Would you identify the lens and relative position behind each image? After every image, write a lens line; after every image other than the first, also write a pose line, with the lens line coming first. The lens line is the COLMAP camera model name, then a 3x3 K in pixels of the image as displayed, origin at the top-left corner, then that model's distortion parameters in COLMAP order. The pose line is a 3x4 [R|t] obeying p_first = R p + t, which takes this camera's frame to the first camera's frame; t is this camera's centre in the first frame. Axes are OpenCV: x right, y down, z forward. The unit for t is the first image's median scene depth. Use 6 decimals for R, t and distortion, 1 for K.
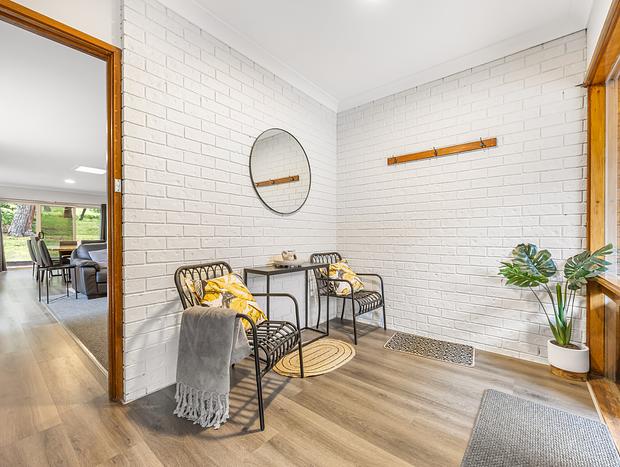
lens RADIAL K [[268.6, 0, 310.0], [0, 268.6, 233.5], [0, 0, 1]] dist [0.000412, 0.000035]
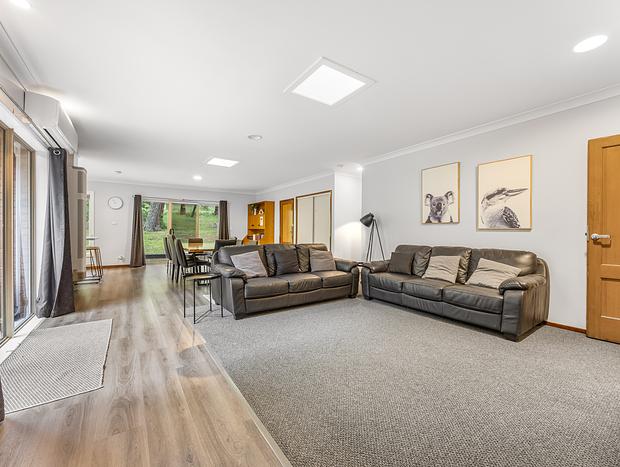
lens RADIAL K [[270.0, 0, 309.2], [0, 270.0, 230.0], [0, 0, 1]] dist [0.001549, 0.000112]
pose [[0.957183, 0.007895, -0.289376, -0.294143], [-0.006939, 0.999967, 0.004329, -0.012918], [0.289400, -0.002135, 0.957206, 0.233647]]
